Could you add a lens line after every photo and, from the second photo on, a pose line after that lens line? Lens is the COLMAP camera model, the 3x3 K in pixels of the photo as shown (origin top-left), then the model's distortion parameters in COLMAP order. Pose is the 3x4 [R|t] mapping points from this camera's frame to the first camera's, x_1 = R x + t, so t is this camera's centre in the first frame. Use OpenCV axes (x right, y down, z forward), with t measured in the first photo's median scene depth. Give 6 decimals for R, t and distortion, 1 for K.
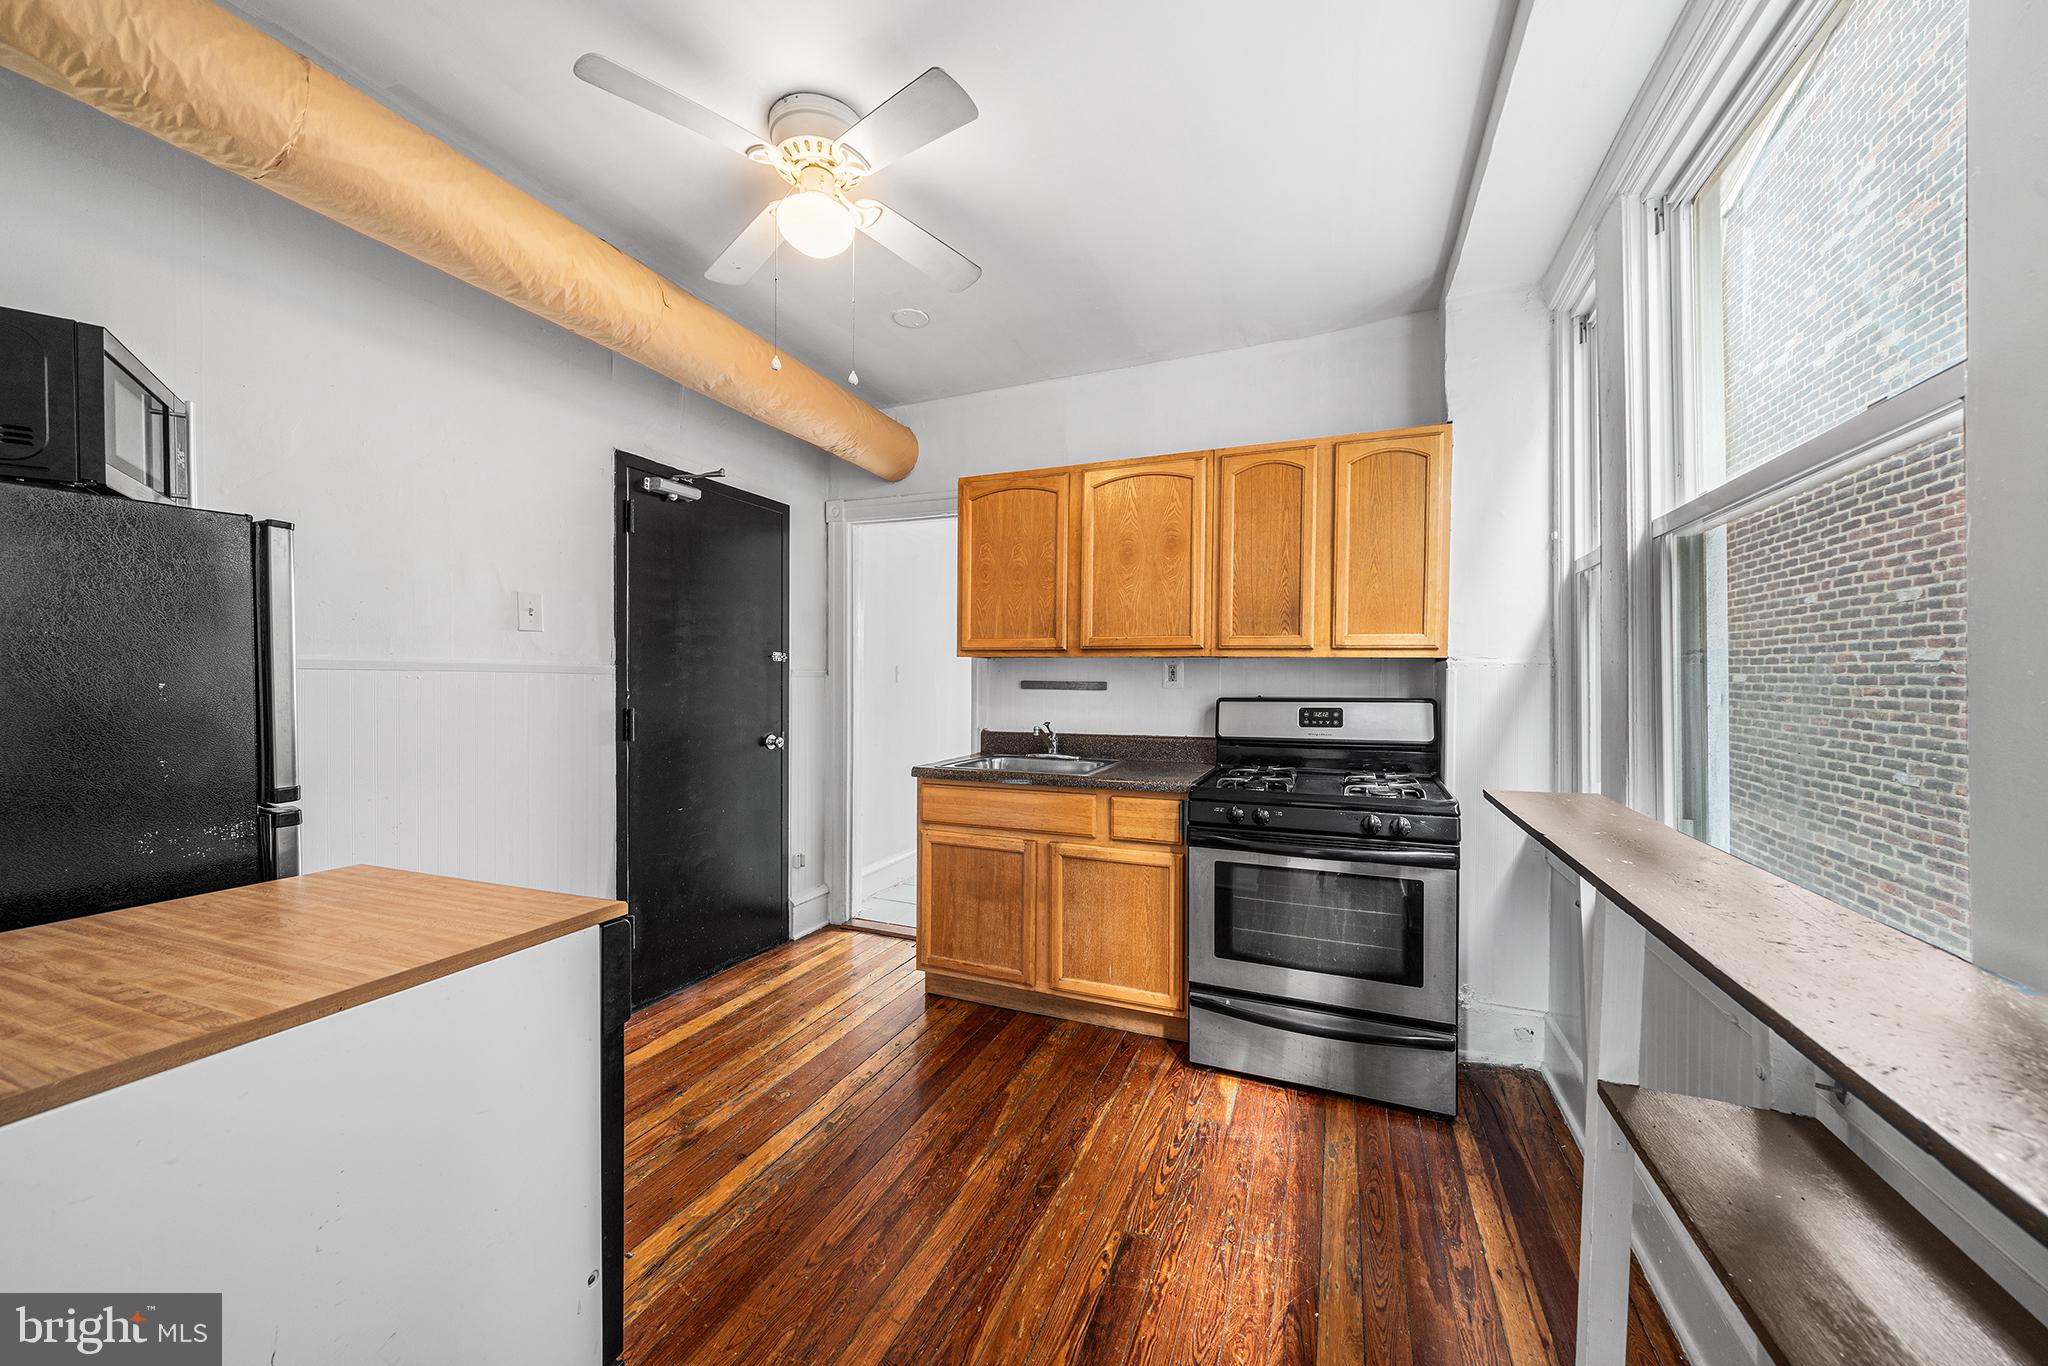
lens RADIAL K [[737.8, 0, 1024.0], [0, 737.8, 683.0], [0, 0, 1]] dist [-0.000095, 0.000019]
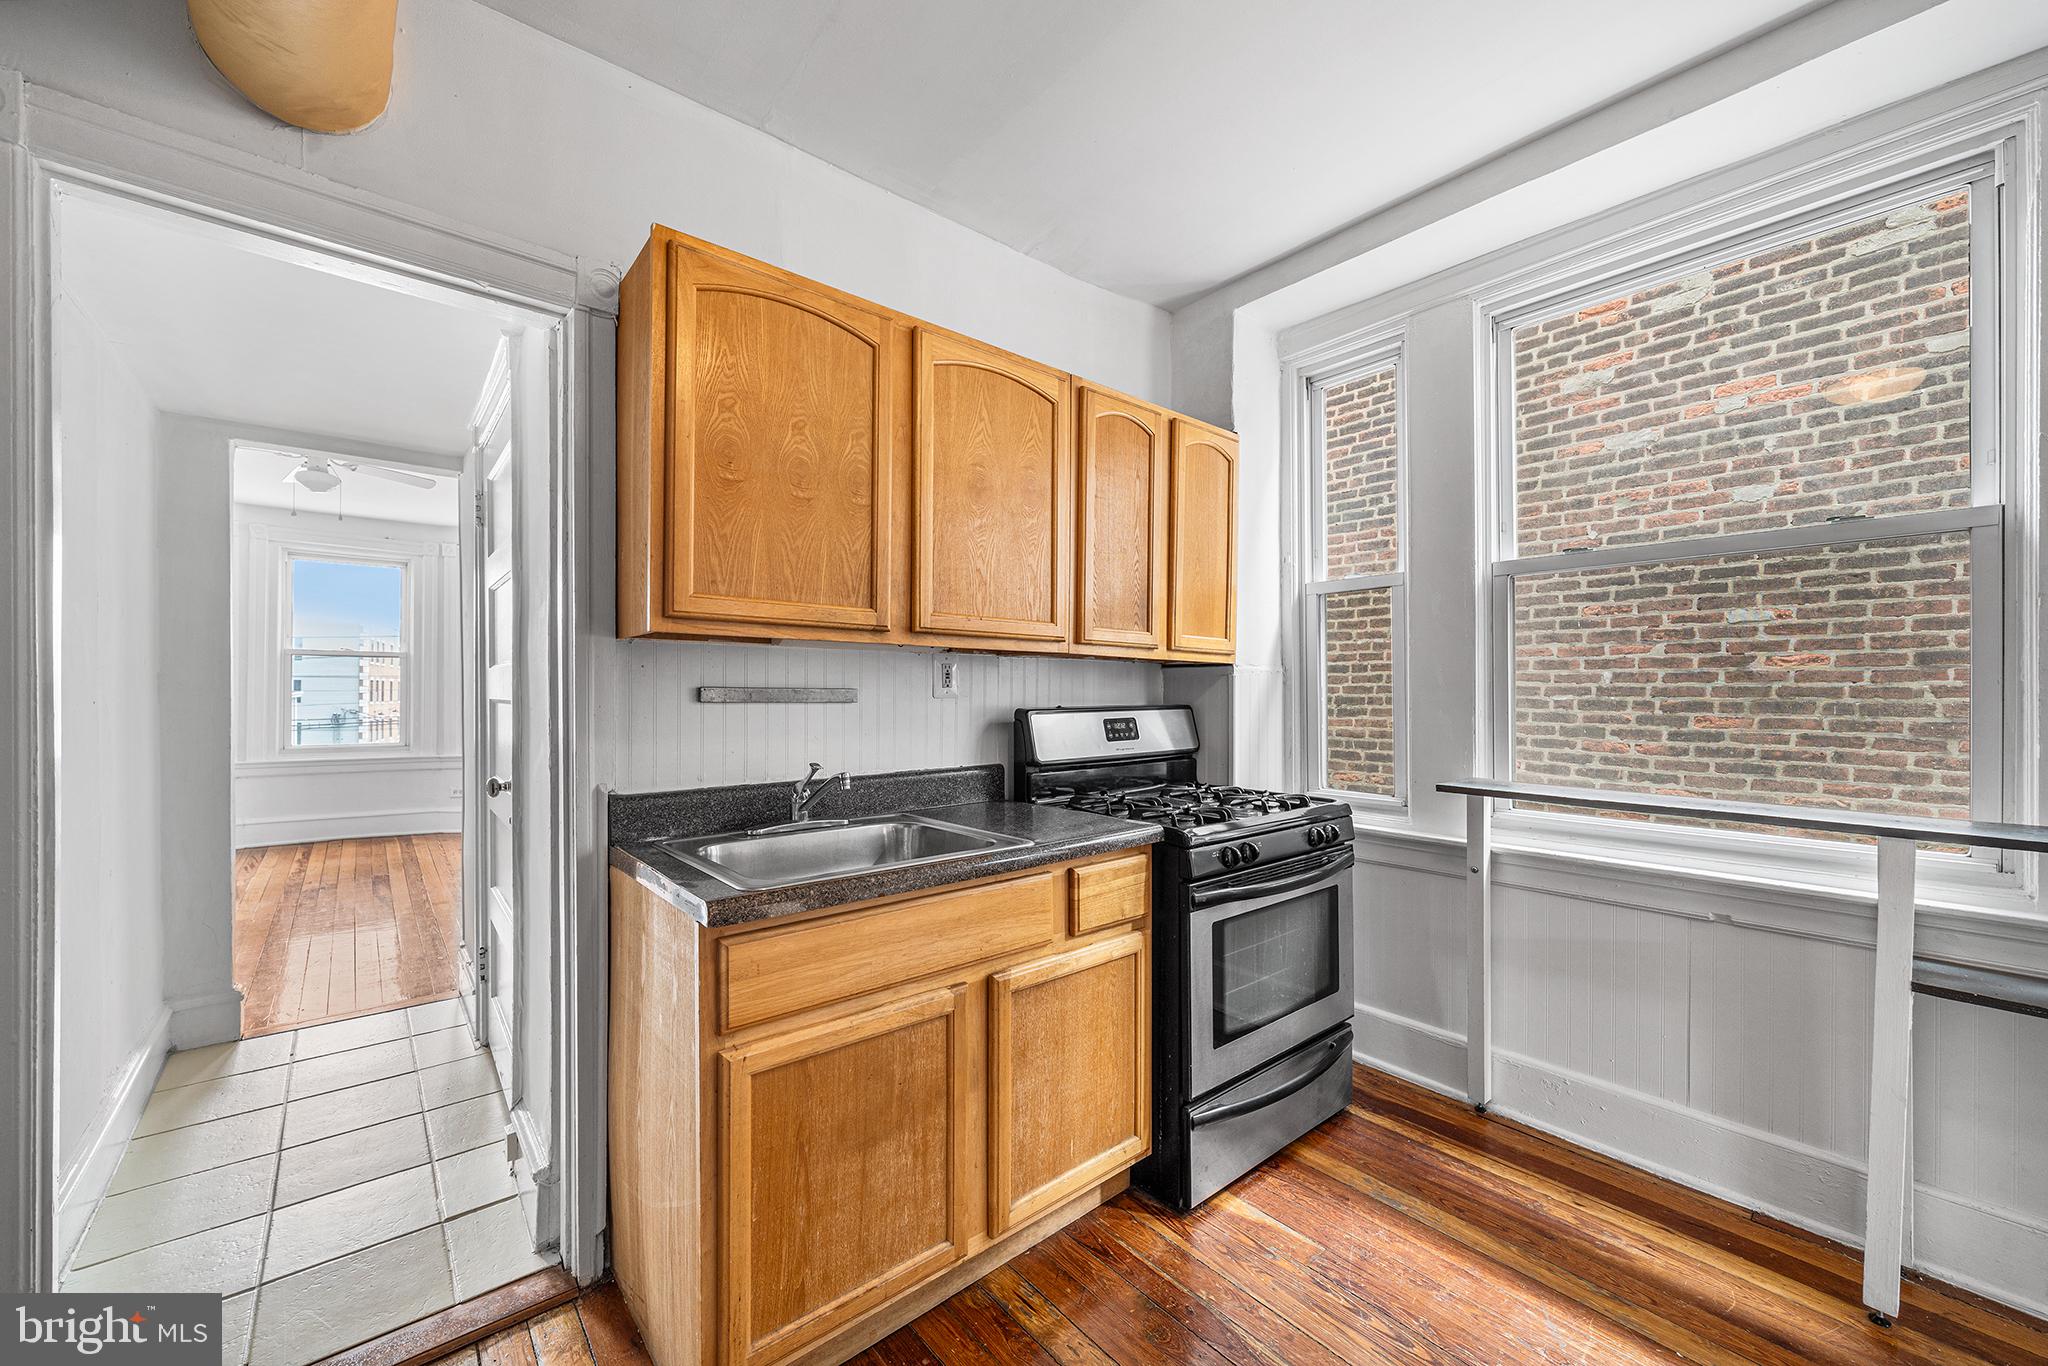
lens RADIAL K [[791.4, 0, 1023.2], [0, 791.4, 689.4], [0, 0, 1]] dist [-0.001423, 0.000066]
pose [[0.449553, -0.001917, 0.893252, -0.473161], [0.004880, 0.999988, -0.000310, -0.000007], [-0.893241, 0.004499, 0.449557, 0.688670]]
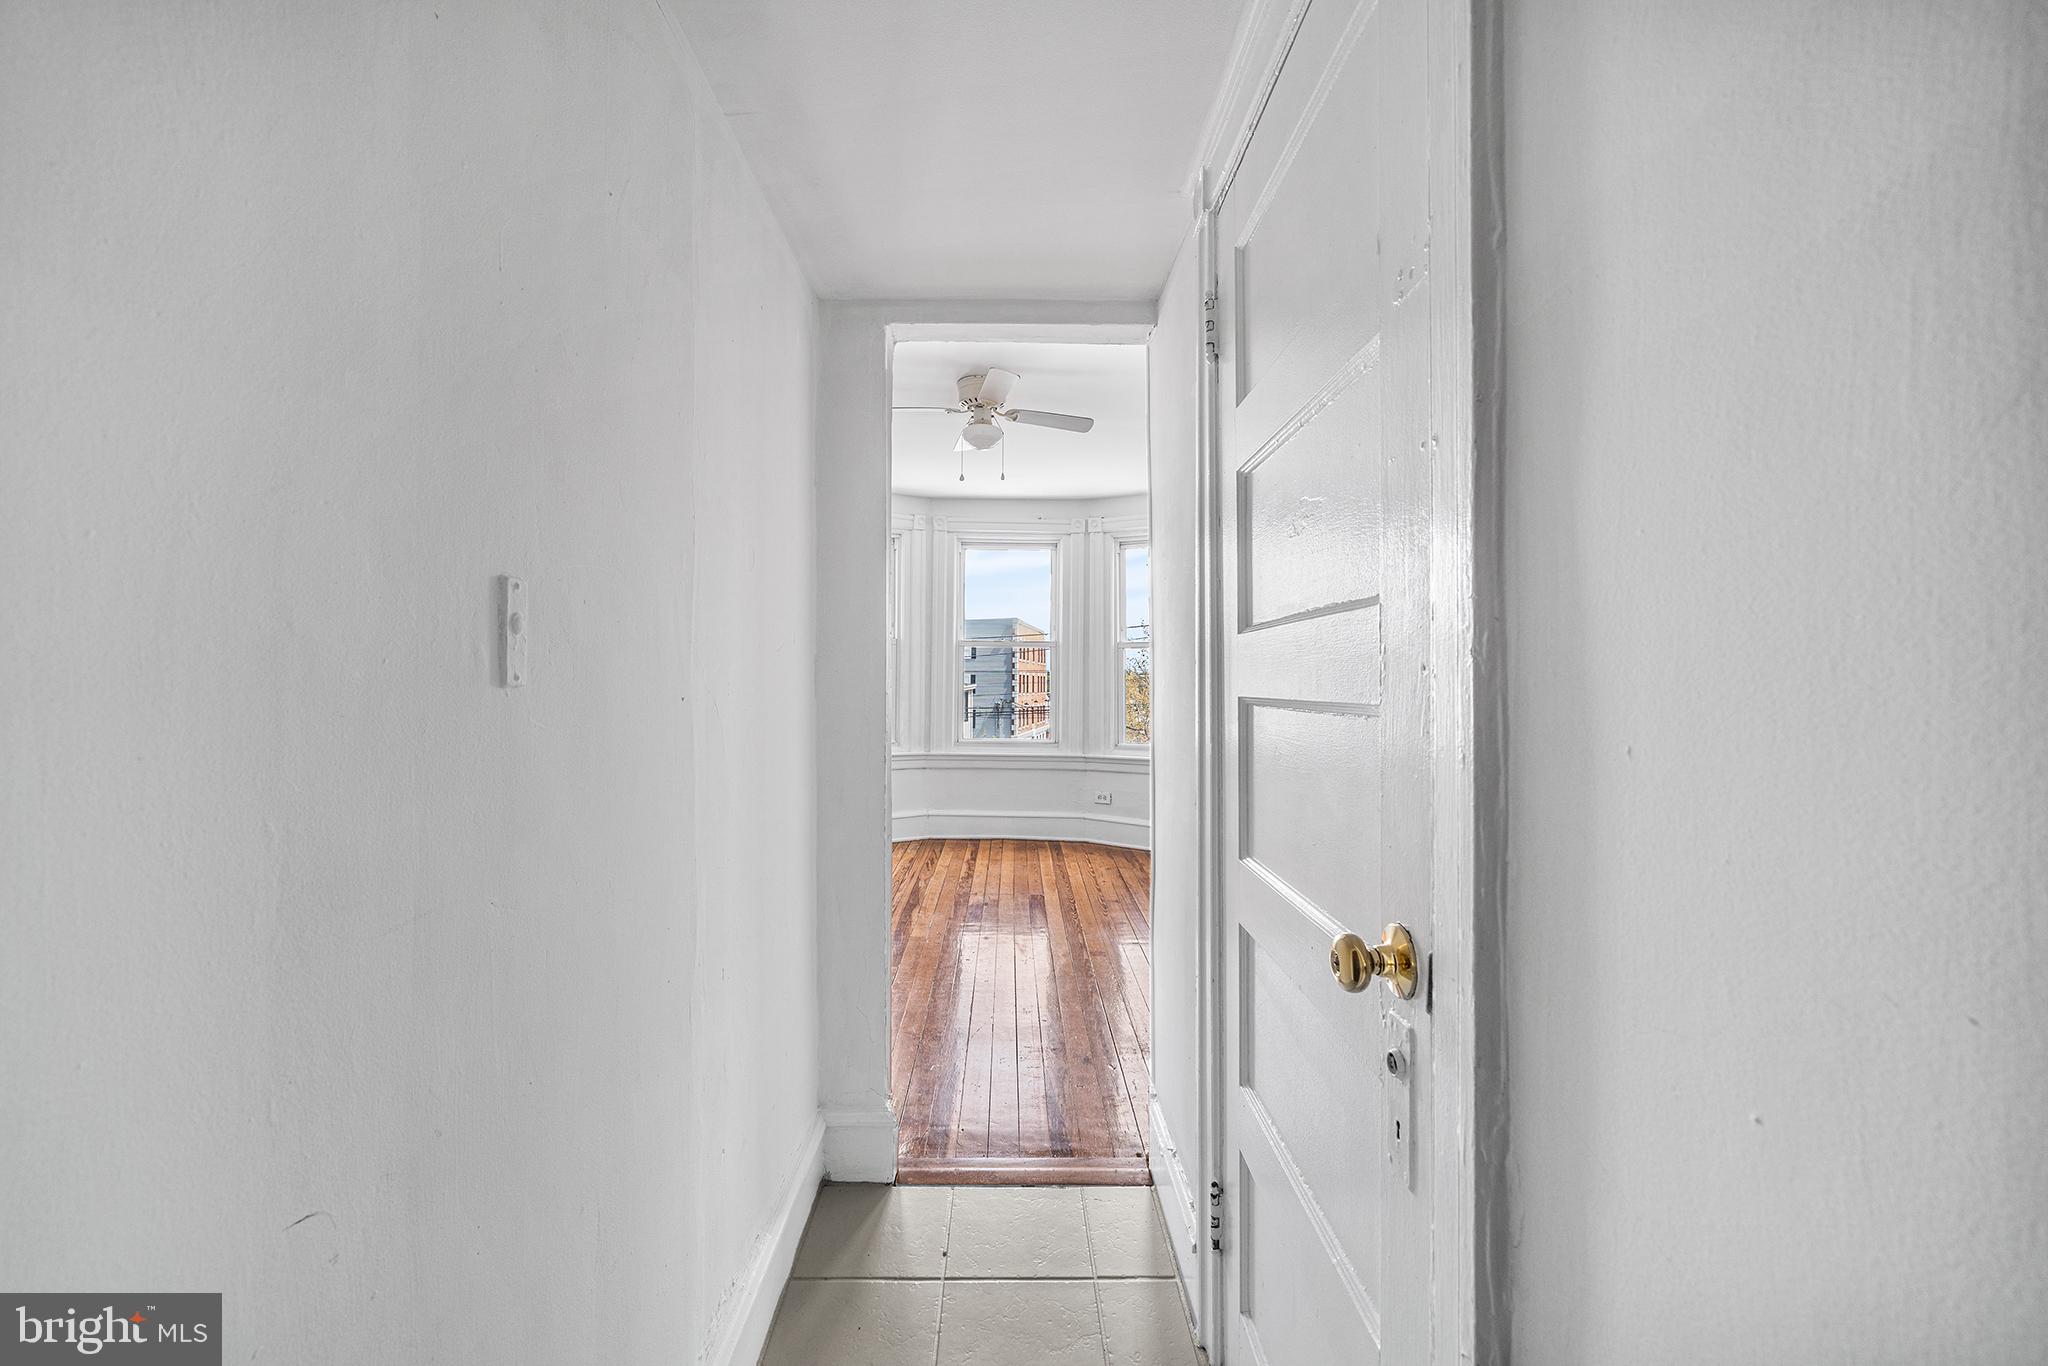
lens RADIAL K [[821.2, 0, 1017.1], [0, 821.2, 676.9], [0, 0, 1]] dist [0.001701, 0.000265]
pose [[0.915637, 0.003255, 0.401994, -0.344775], [0.001170, 0.999941, -0.010763, 0.000552], [-0.402005, 0.010325, 0.915579, 1.004845]]
